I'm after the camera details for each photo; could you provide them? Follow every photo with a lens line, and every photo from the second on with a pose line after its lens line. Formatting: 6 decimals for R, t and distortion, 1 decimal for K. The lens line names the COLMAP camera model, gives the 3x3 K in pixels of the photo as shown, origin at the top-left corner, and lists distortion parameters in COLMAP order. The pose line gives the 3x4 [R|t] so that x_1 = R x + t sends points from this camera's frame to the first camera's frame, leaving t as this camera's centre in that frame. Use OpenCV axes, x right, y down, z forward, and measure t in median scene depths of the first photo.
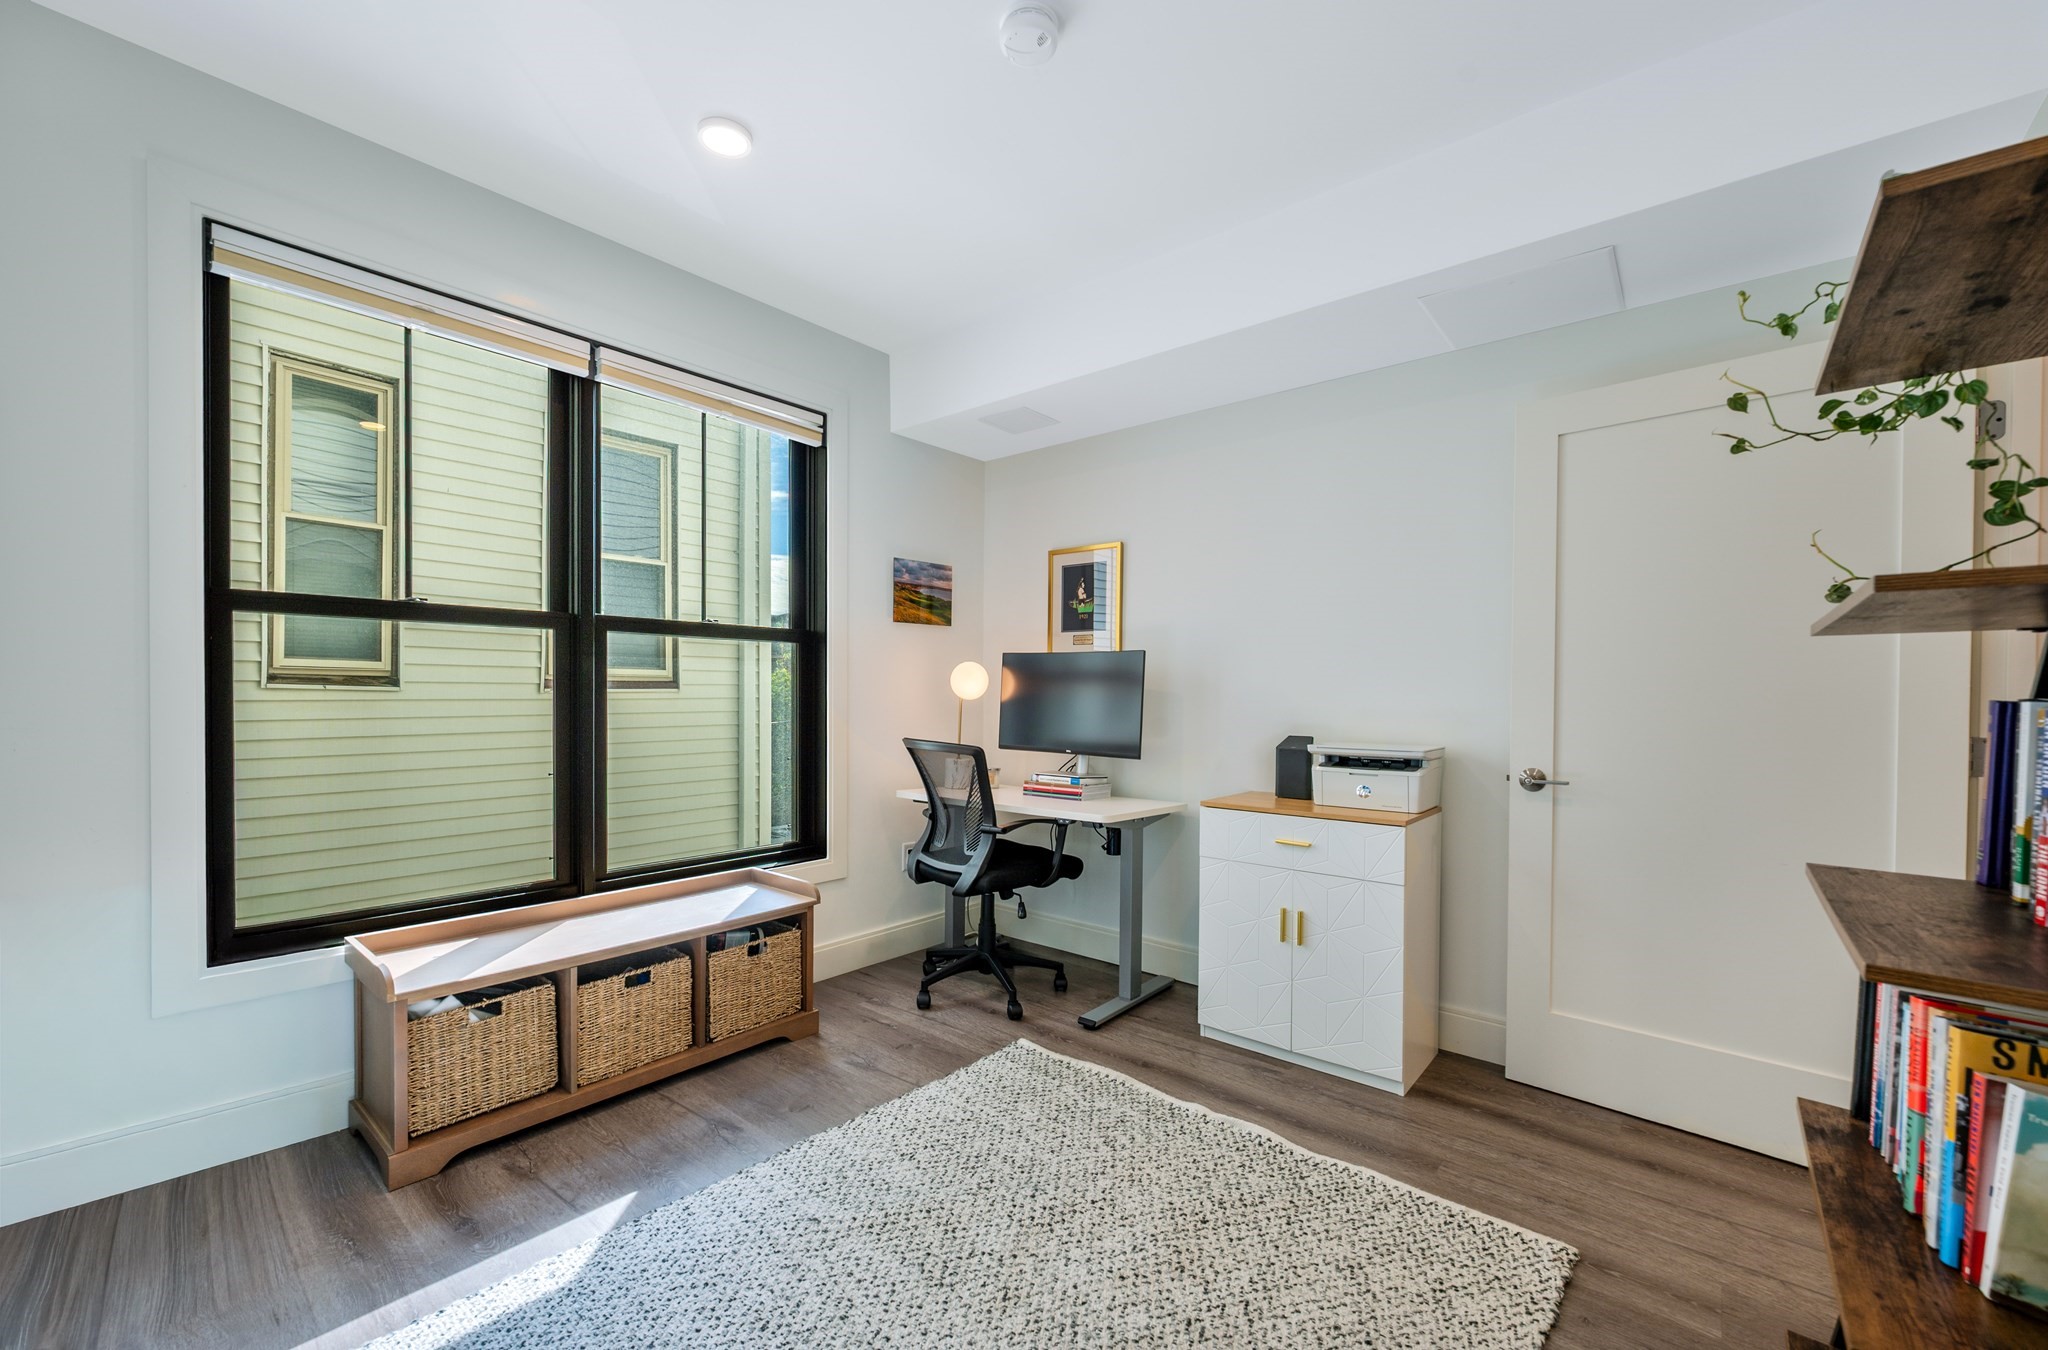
lens RADIAL K [[808.2, 0, 1017.5], [0, 808.2, 712.4], [0, 0, 1]] dist [0.000171, -0.000159]
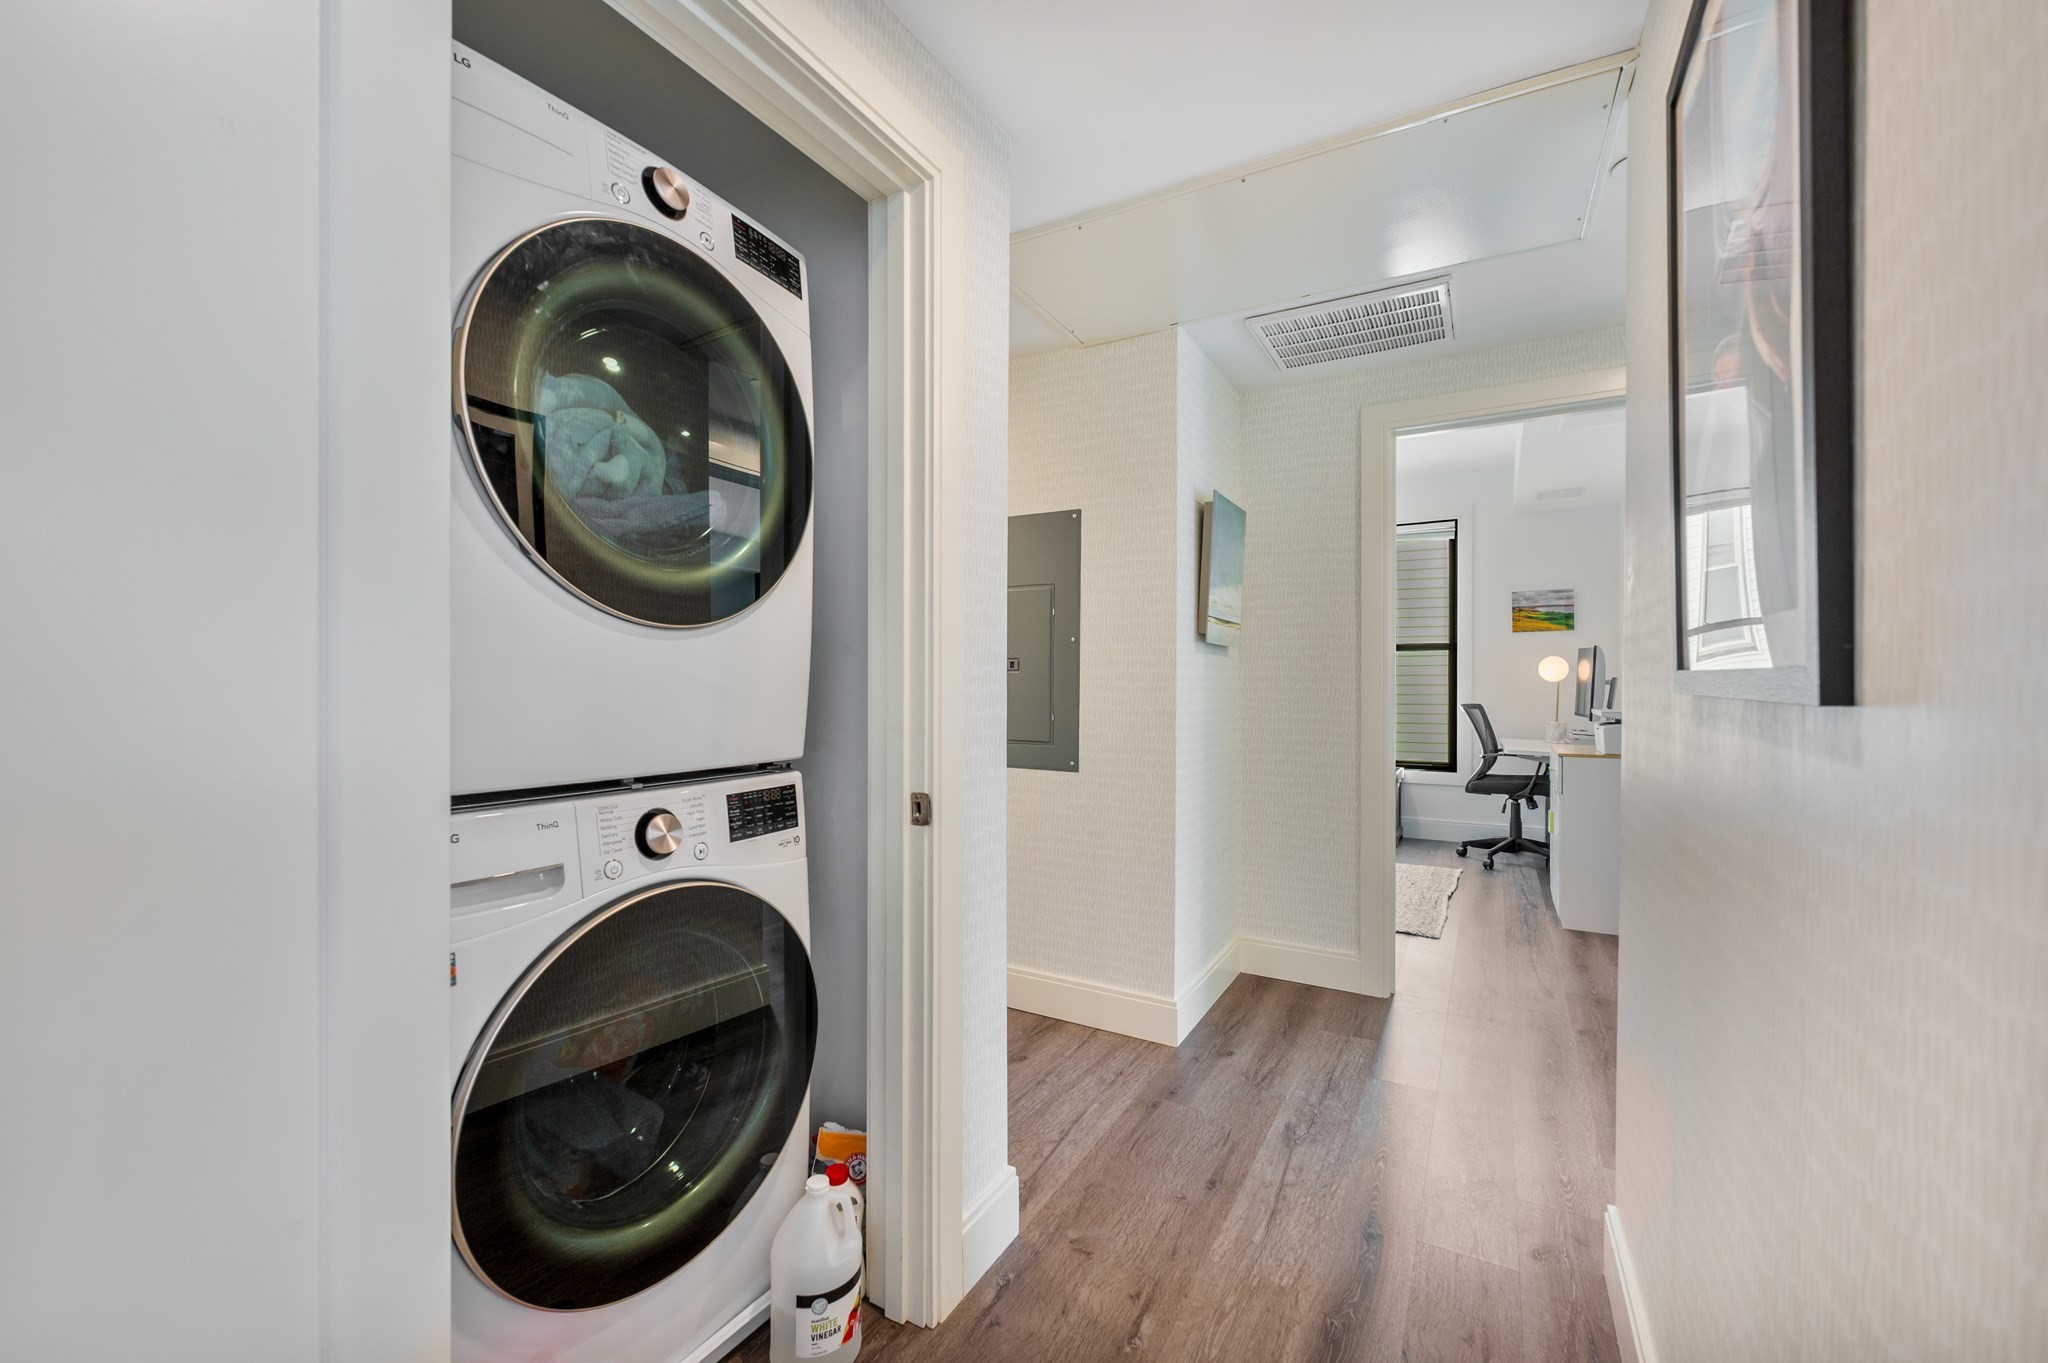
lens RADIAL K [[816.3, 0, 1024.0], [0, 816.3, 681.5], [0, 0, 1]] dist [0.000774, 0.000068]
pose [[0.176427, -0.008248, -0.984279, 1.756663], [-0.024574, 0.999616, -0.012782, 0.038355], [0.984007, 0.026442, 0.176156, -0.304999]]
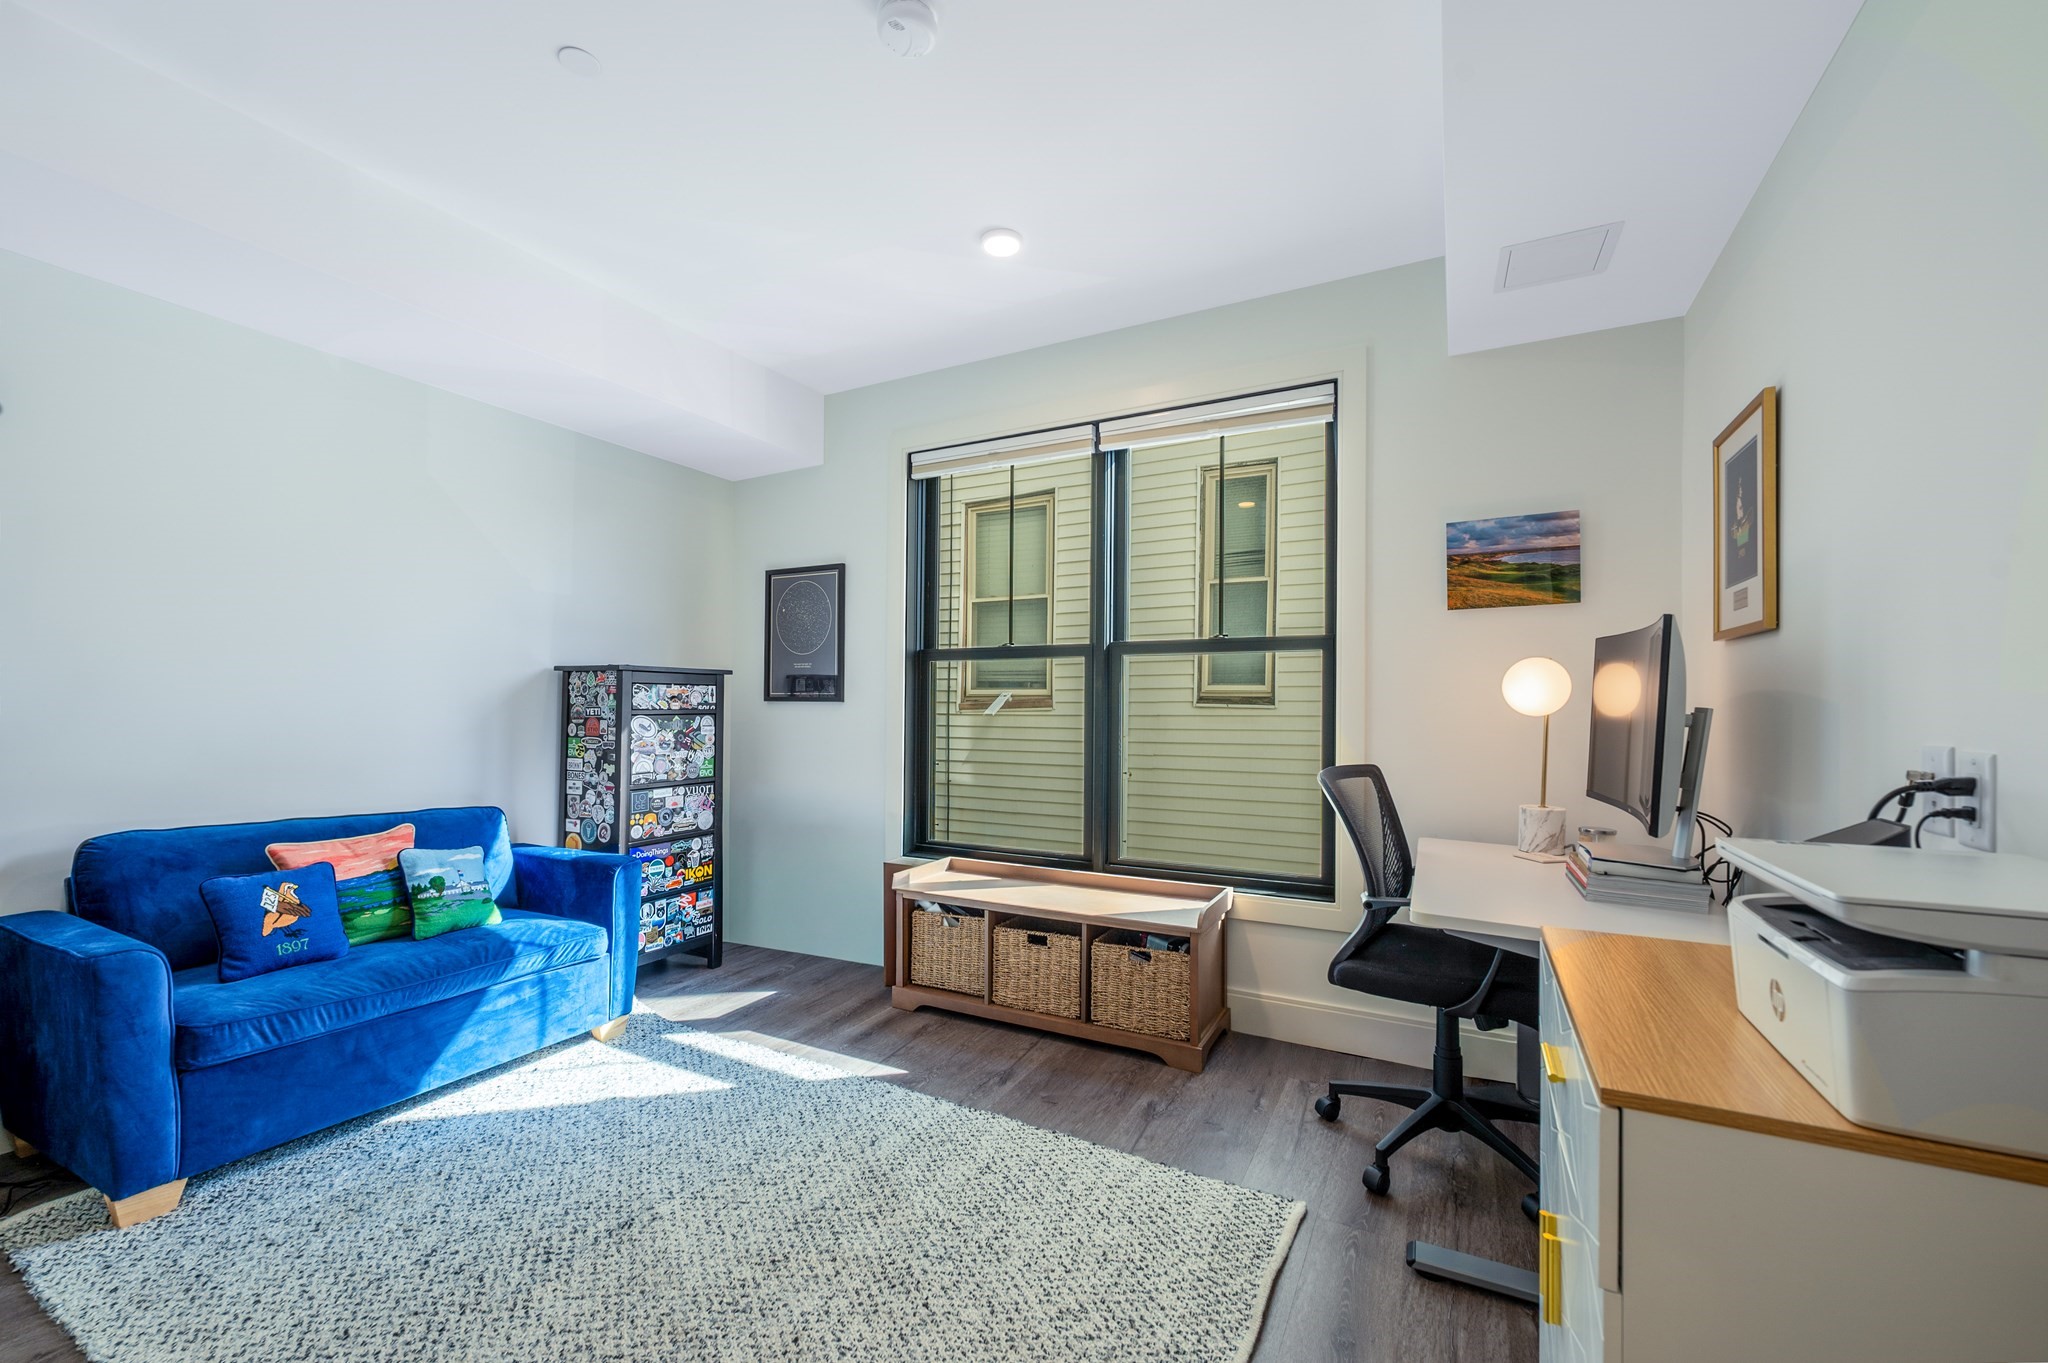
lens RADIAL K [[822.7, 0, 1027.7], [0, 822.7, 704.3], [0, 0, 1]] dist [-0.001126, 0.000003]
pose [[0.232121, -0.009666, -0.972639, 0.689049], [-0.027323, 0.999491, -0.016453, -0.004131], [0.972303, 0.030394, 0.231739, 0.640363]]
